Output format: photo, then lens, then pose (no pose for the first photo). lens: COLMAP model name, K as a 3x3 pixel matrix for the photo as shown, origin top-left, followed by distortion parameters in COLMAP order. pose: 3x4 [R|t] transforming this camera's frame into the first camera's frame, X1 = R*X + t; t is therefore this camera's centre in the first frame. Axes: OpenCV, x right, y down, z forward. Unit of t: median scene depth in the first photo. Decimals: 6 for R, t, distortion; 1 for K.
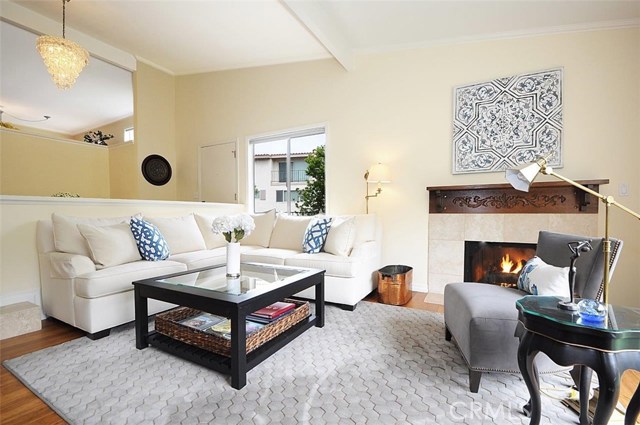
lens RADIAL K [[280.3, 0, 320.0], [0, 280.3, 212.5], [0, 0, 1]] dist [-0.001086, -0.000246]
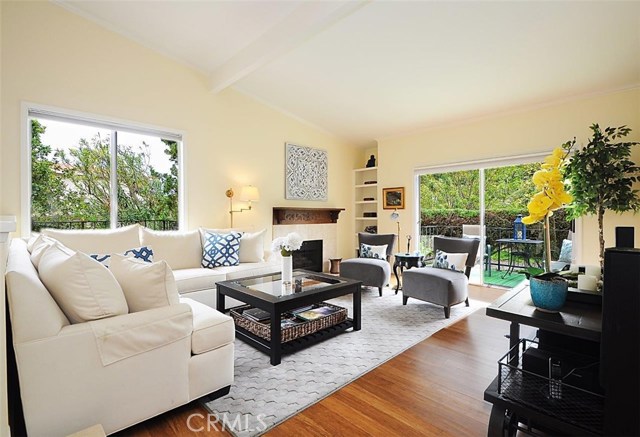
lens RADIAL K [[312.8, 0, 320.0], [0, 312.8, 218.5], [0, 0, 1]] dist [-0.003340, -0.000778]
pose [[0.286221, -0.011766, 0.958091, -1.148517], [0.002554, 0.999930, 0.011517, -0.051178], [-0.958160, -0.000849, 0.286232, 0.346332]]
